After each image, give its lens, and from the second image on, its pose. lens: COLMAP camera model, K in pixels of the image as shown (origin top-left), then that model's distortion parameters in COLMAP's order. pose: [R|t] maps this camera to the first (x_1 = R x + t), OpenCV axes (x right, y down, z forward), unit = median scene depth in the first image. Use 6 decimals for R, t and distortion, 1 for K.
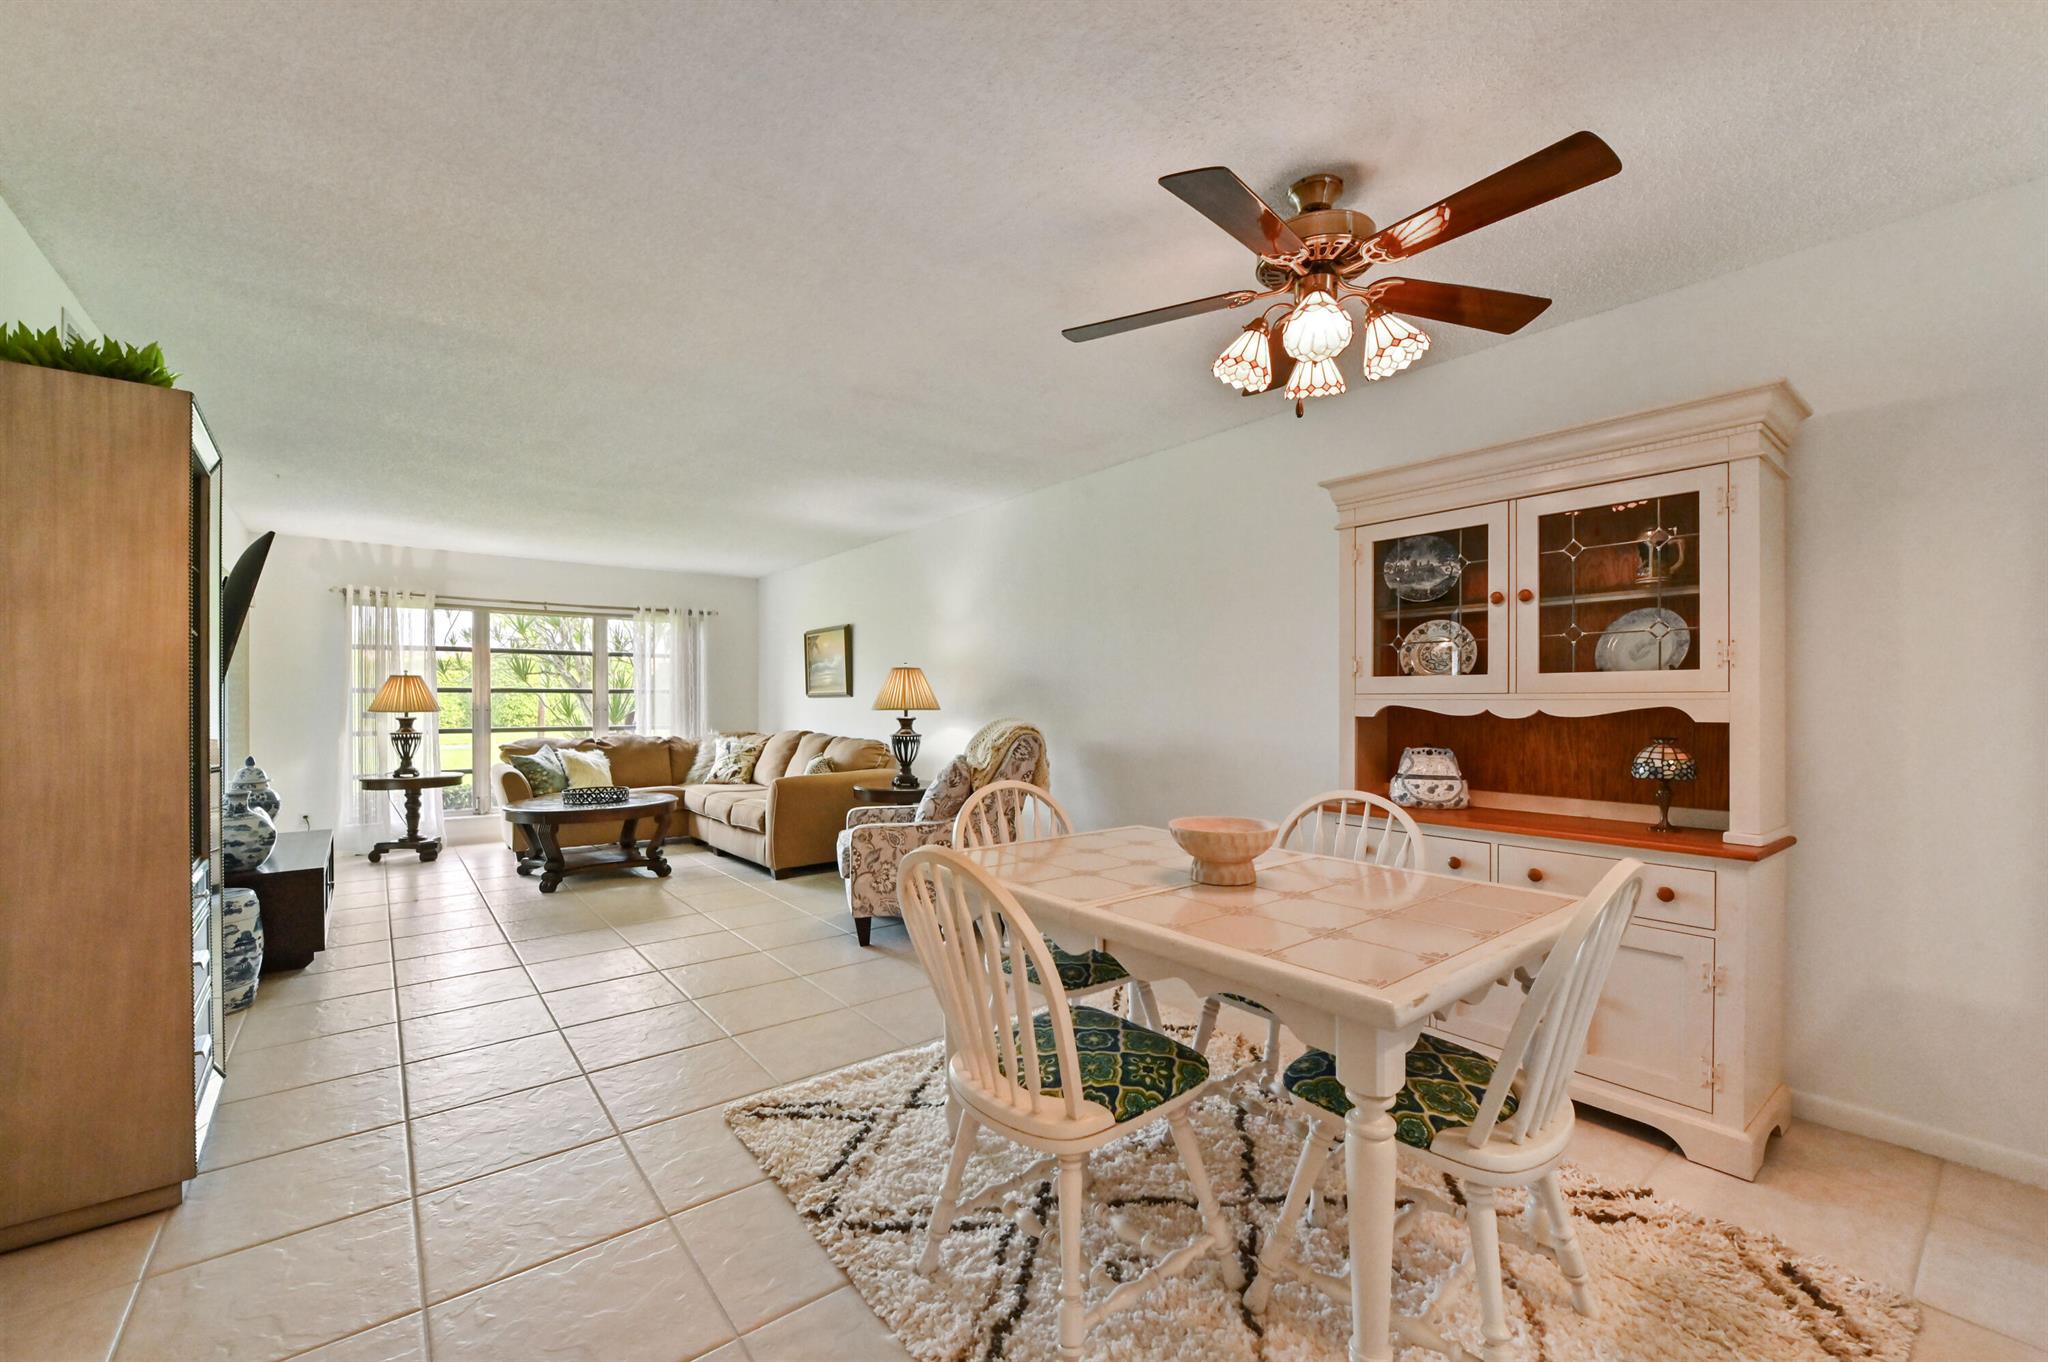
lens RADIAL K [[800.5, 0, 1042.4], [0, 800.5, 697.1], [0, 0, 1]] dist [-0.001906, -0.000195]
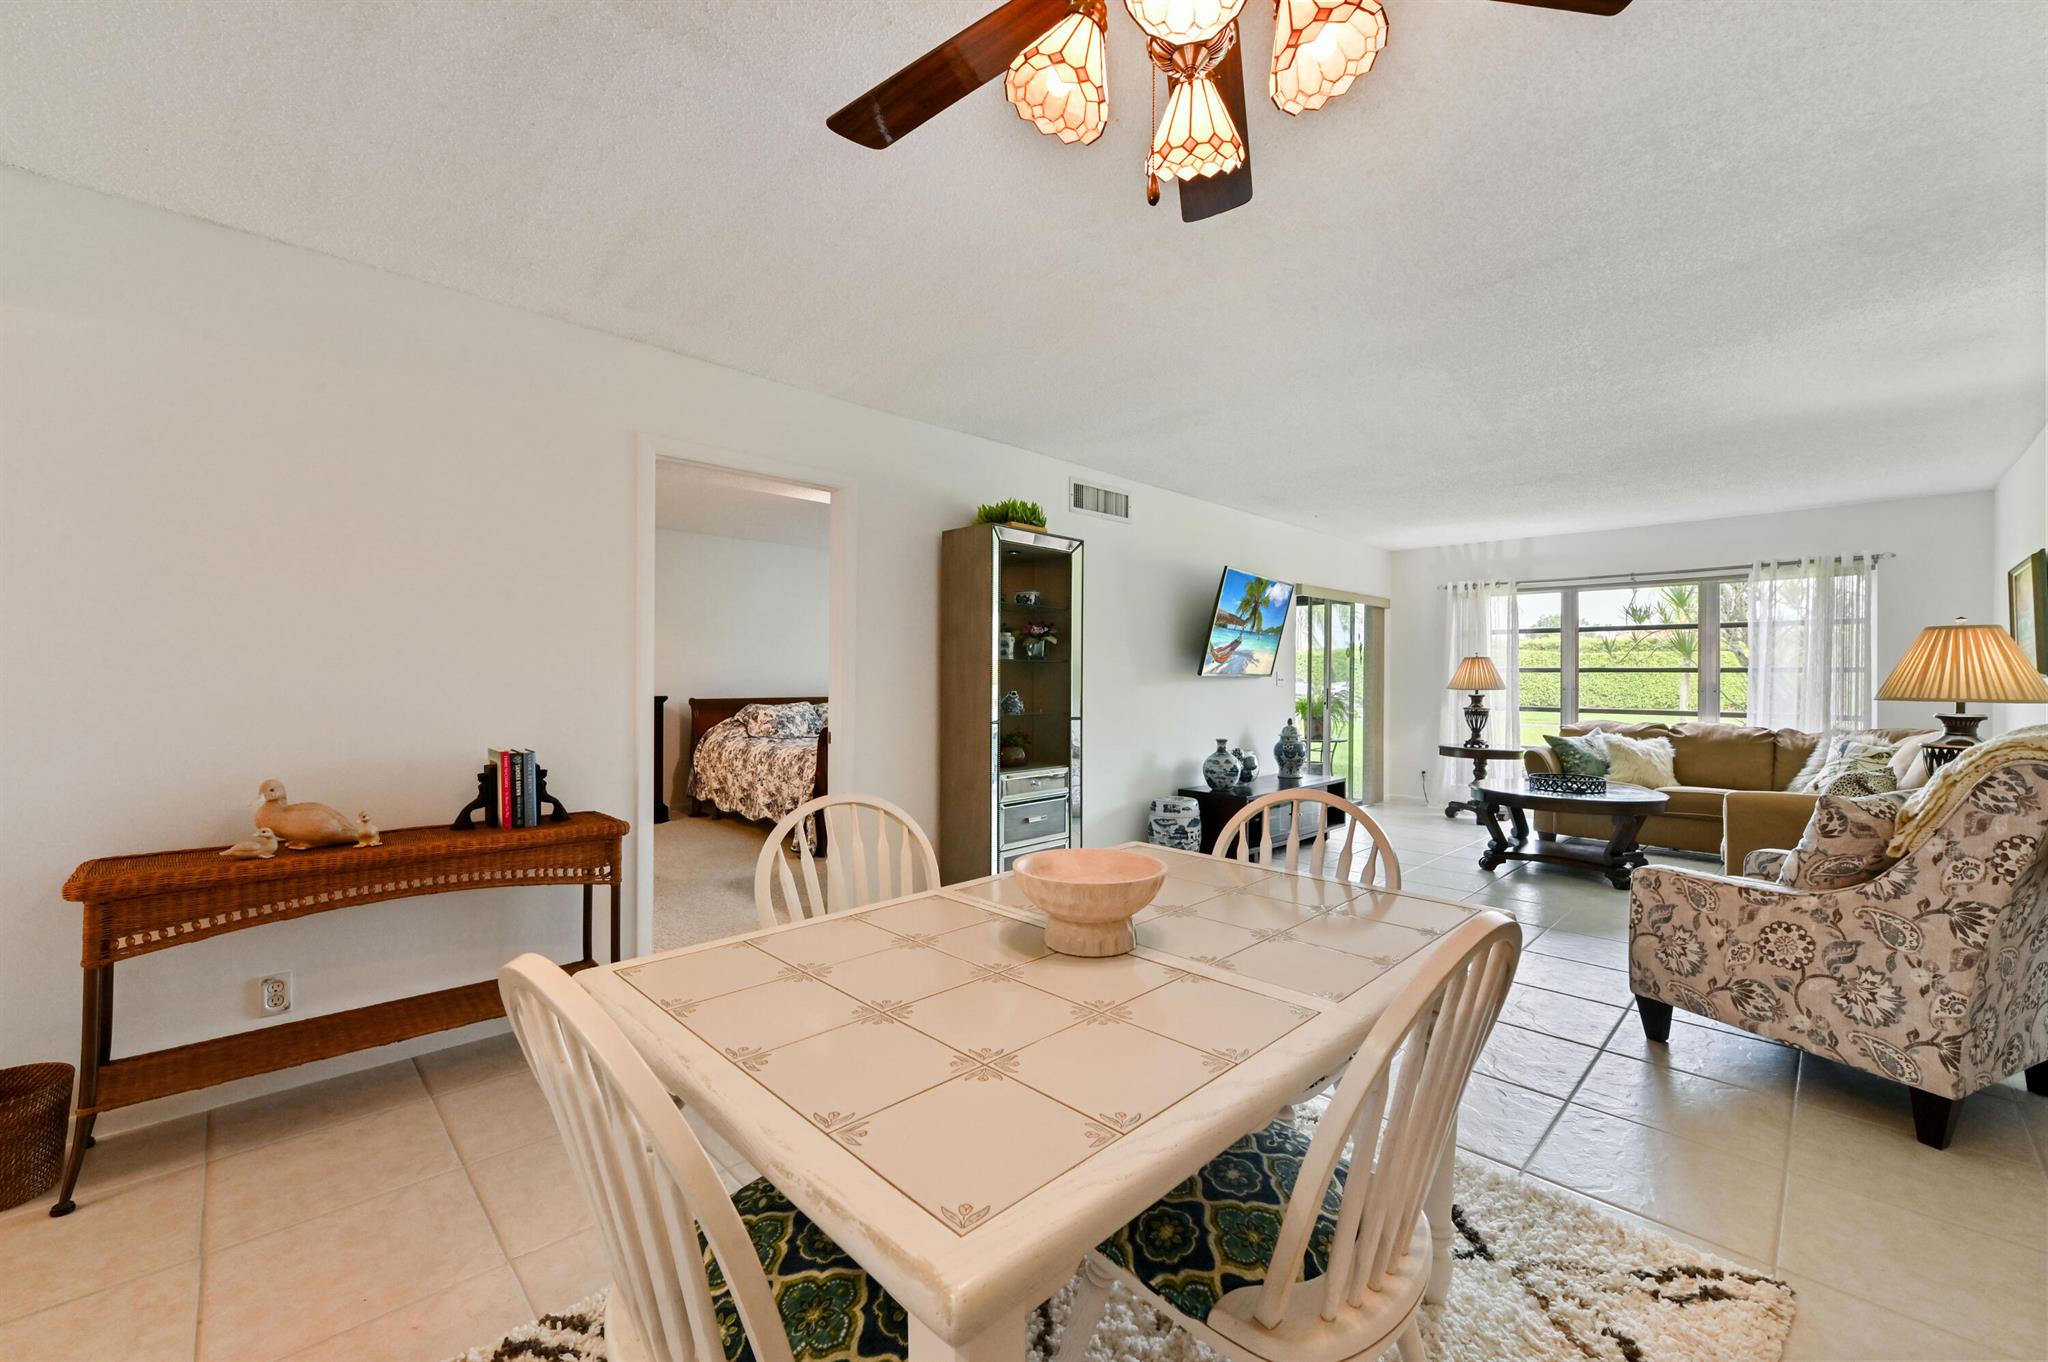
lens RADIAL K [[800.5, 0, 1023.0], [0, 800.5, 682.8], [0, 0, 1]] dist [-0.001906, -0.000195]
pose [[0.100319, 0.009657, -0.994908, 0.256858], [-0.000407, 0.999953, 0.009665, -0.001906], [0.994955, -0.000565, 0.100318, 0.246293]]
